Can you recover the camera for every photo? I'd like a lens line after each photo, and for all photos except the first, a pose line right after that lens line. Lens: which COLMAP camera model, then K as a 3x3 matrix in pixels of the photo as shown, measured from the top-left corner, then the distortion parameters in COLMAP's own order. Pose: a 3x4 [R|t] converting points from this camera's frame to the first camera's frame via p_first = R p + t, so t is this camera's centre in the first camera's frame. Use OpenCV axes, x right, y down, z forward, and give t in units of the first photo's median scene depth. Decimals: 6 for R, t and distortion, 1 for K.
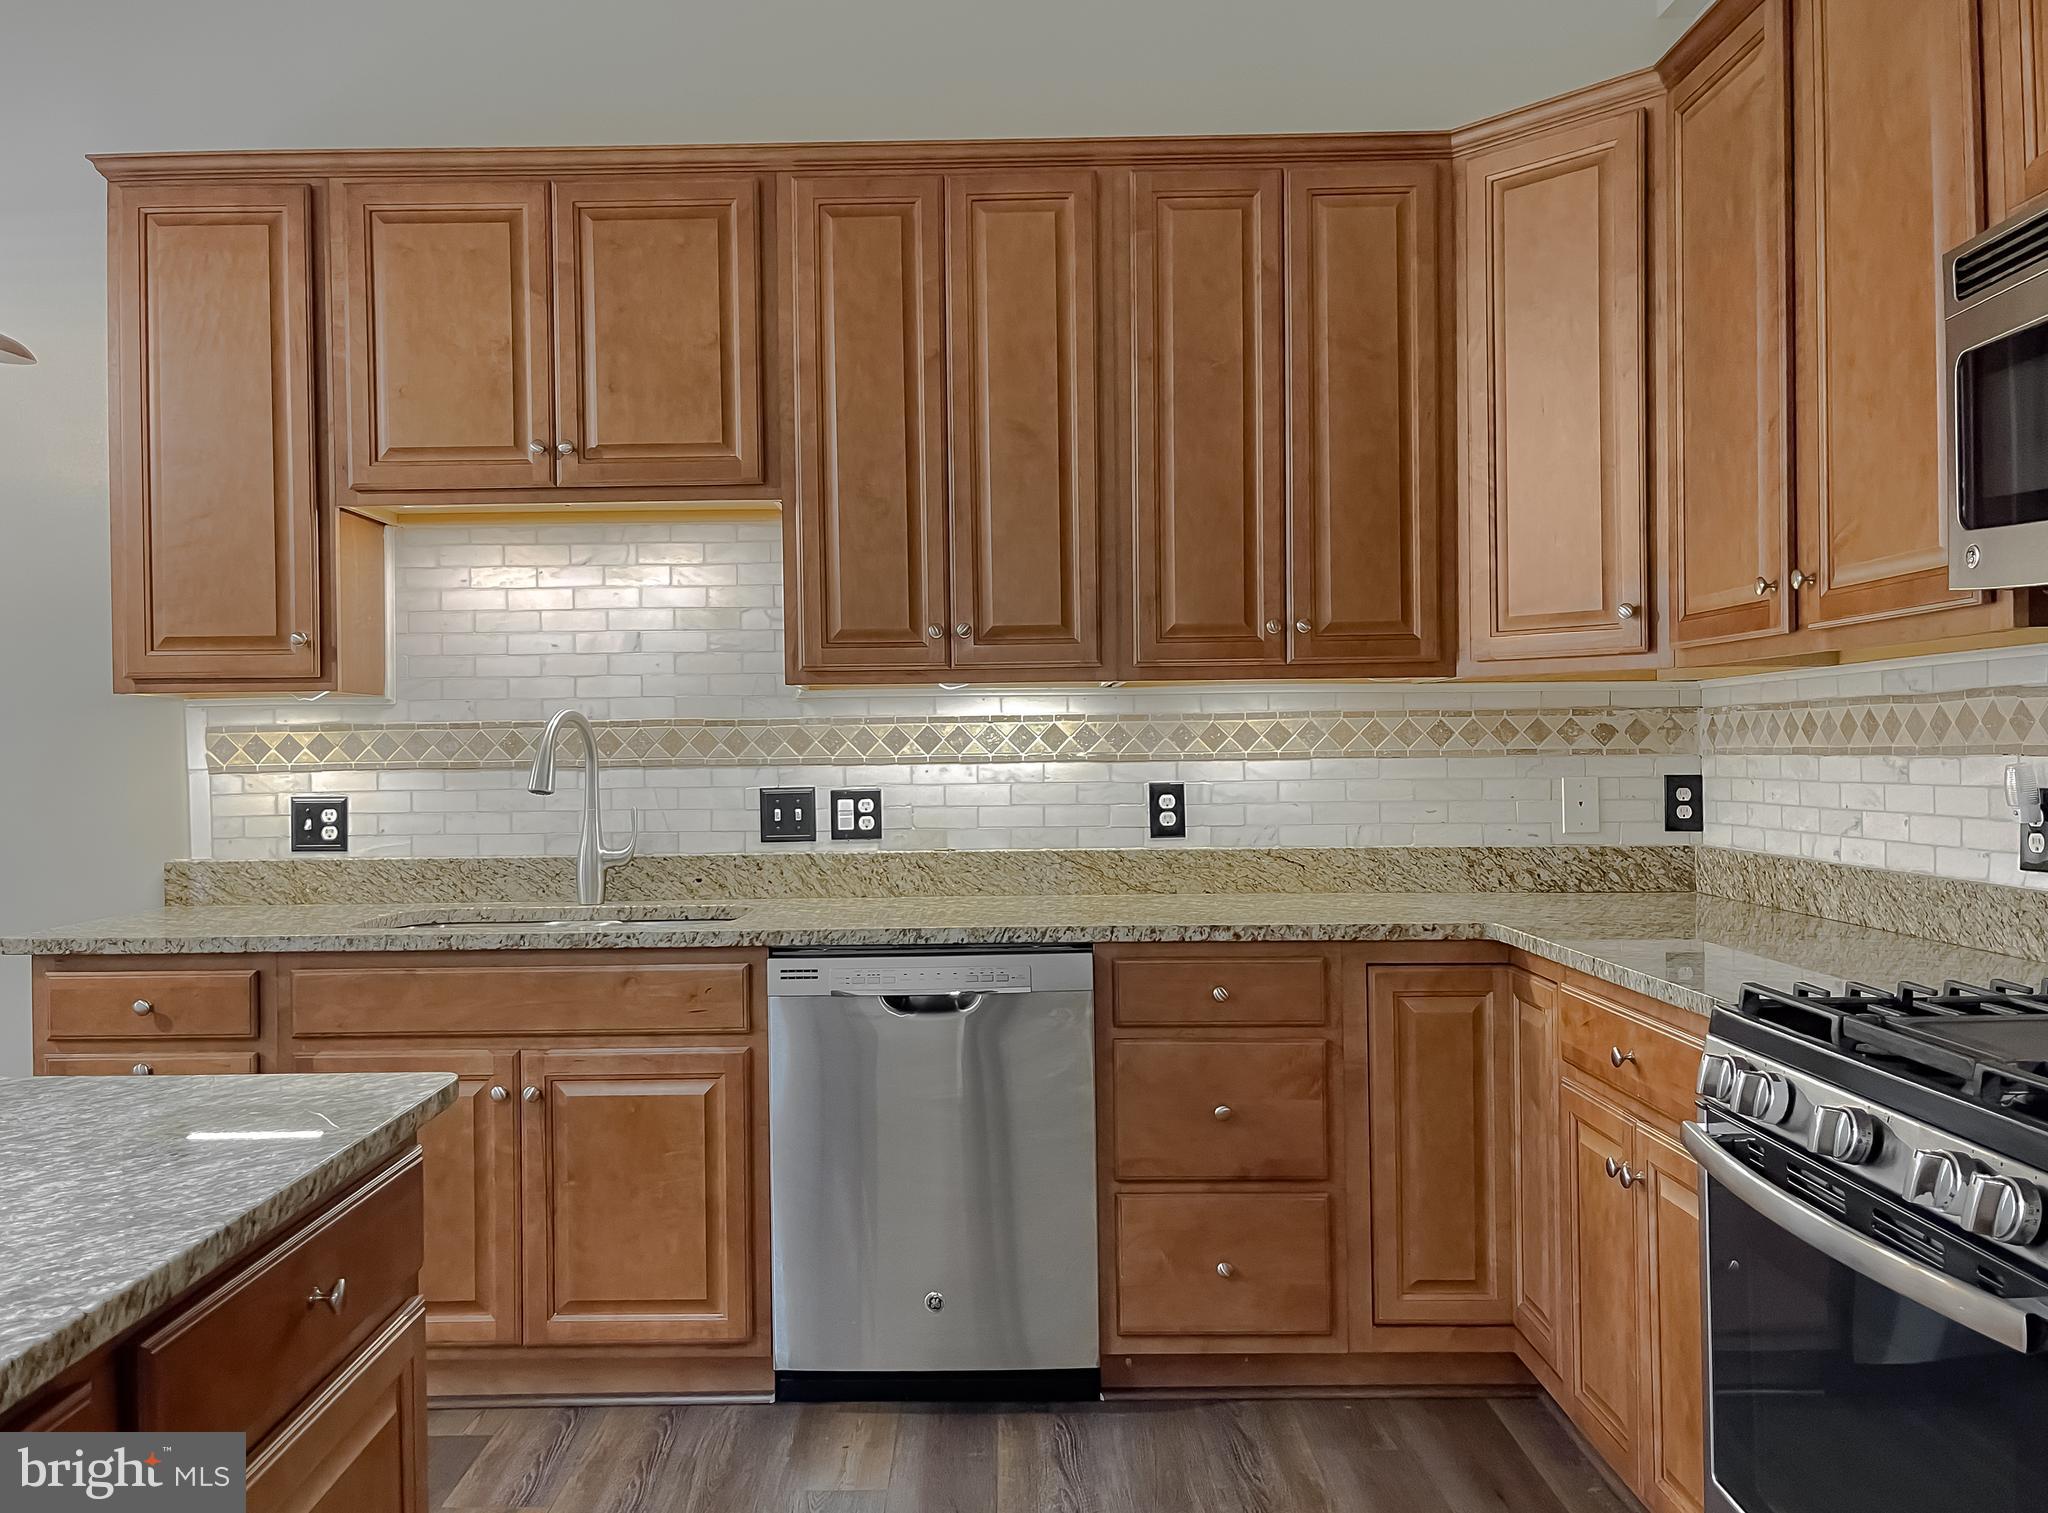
lens RADIAL K [[1611.8, 0, 979.5], [0, 1611.8, 750.9], [0, 0, 1]] dist [0.058250, -0.080731]
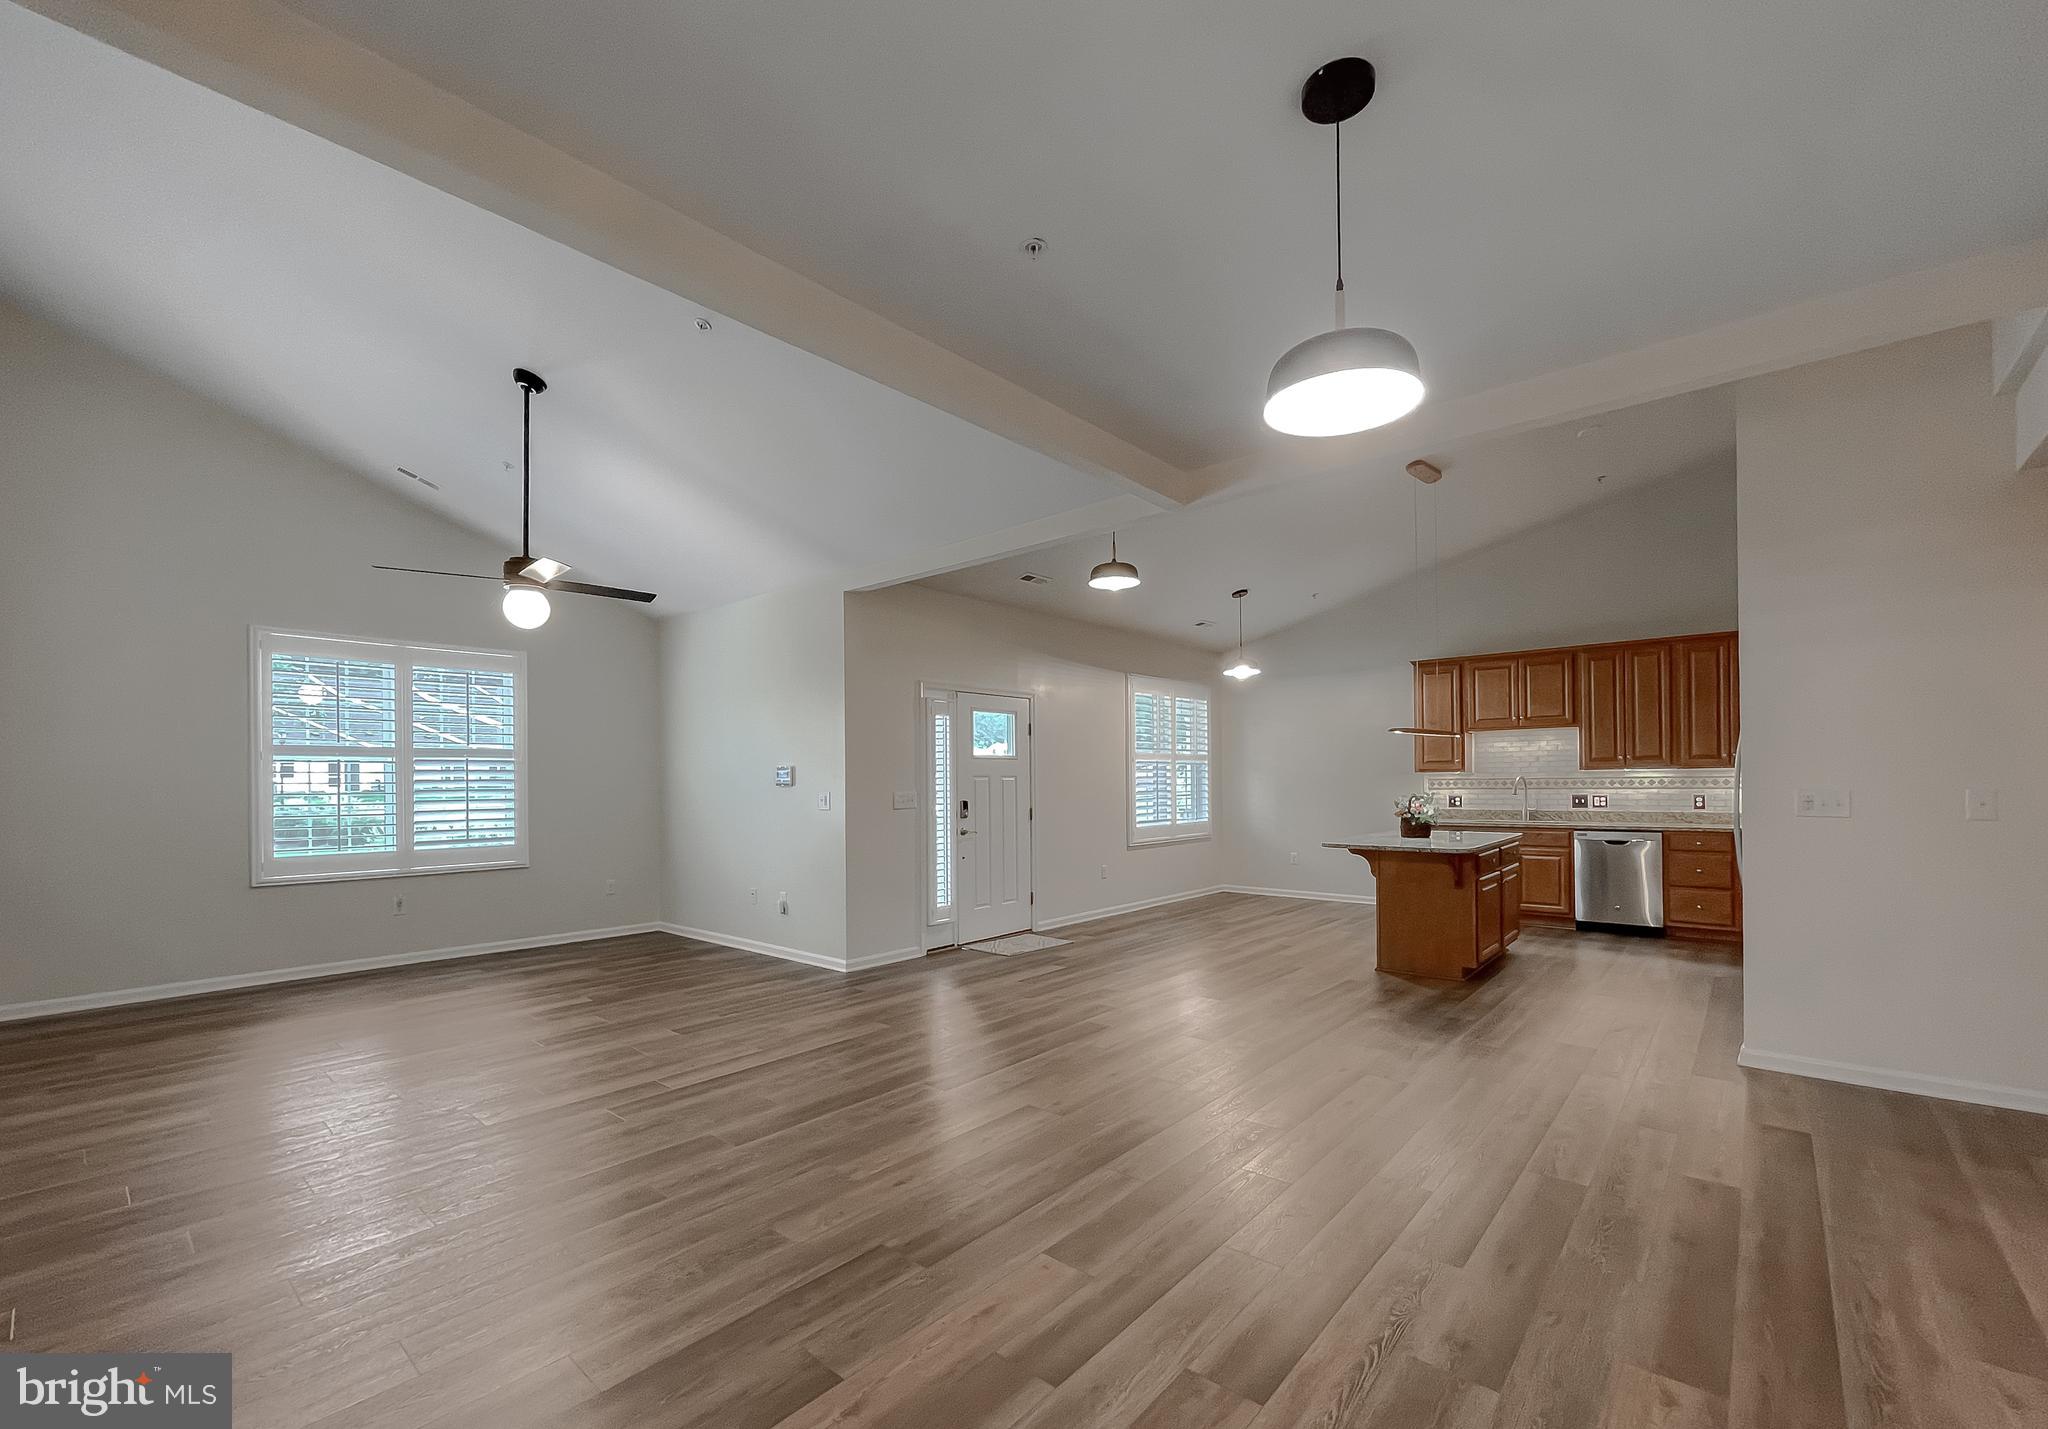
lens RADIAL K [[853.1, 0, 1014.6], [0, 853.1, 782.5], [0, 0, 1]] dist [-0.005455, -0.000682]
pose [[0.759174, 0.005192, -0.650867, 0.194818], [-0.000581, 0.999973, 0.007299, -0.022148], [0.650887, -0.005163, 0.759157, -1.556743]]
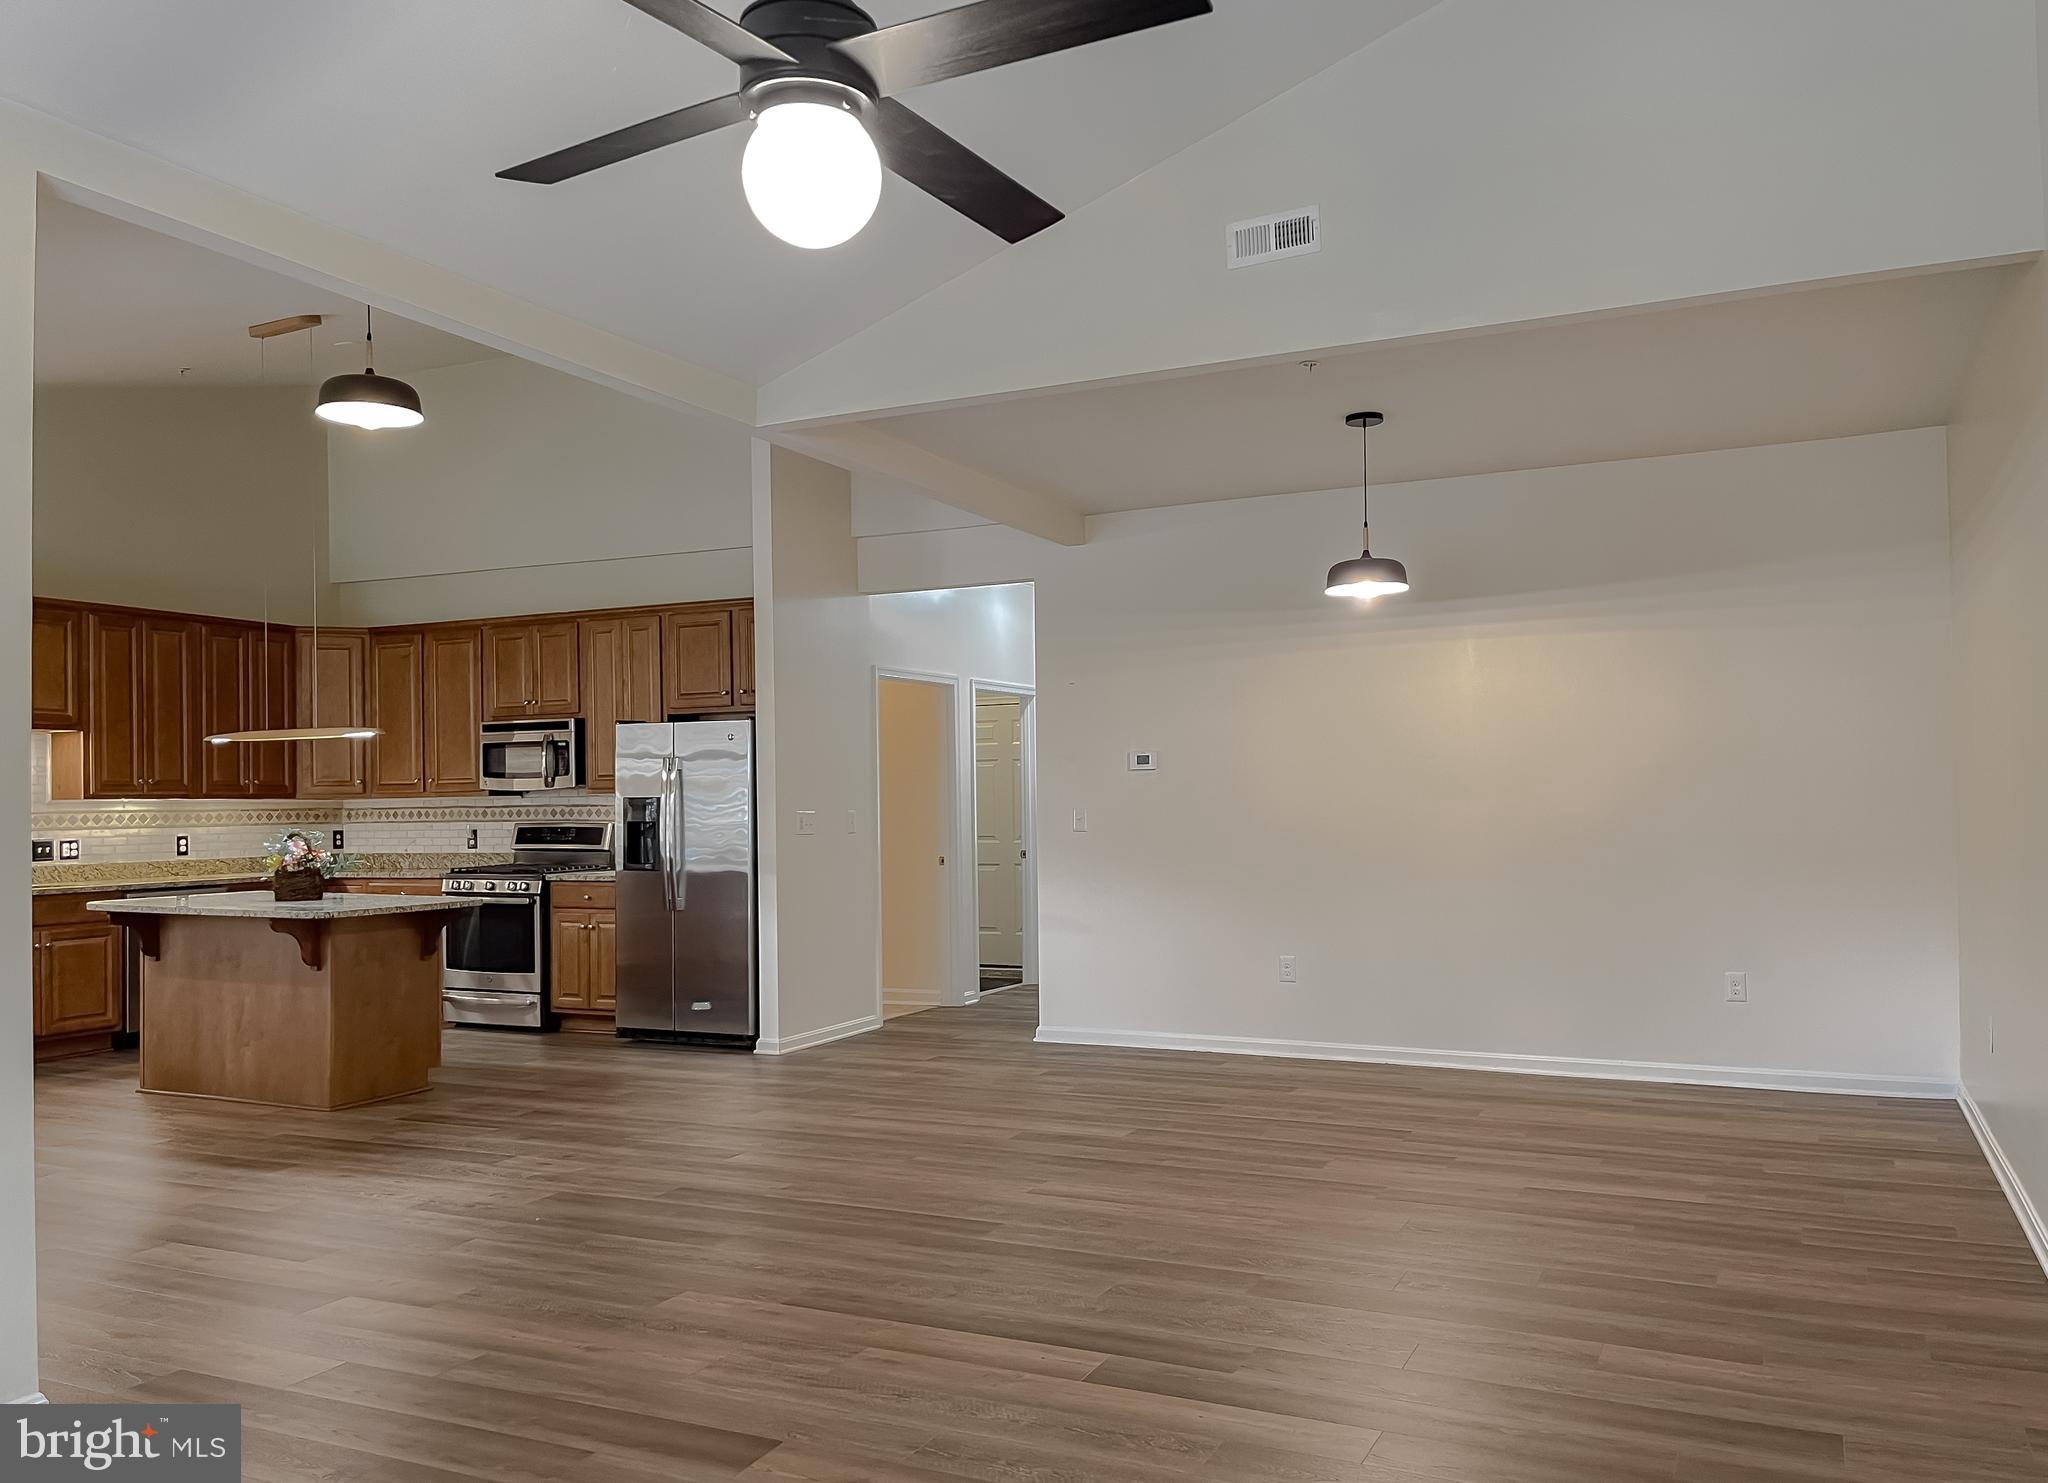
lens RADIAL K [[1584.7, 0, 1026.8], [0, 1584.7, 779.3], [0, 0, 1]] dist [0.055635, -0.046166]
pose [[0.420887, 0.018577, 0.906923, -1.746482], [0.009817, 0.999638, -0.025032, 0.006880], [-0.907060, 0.019439, 0.420552, -1.439694]]
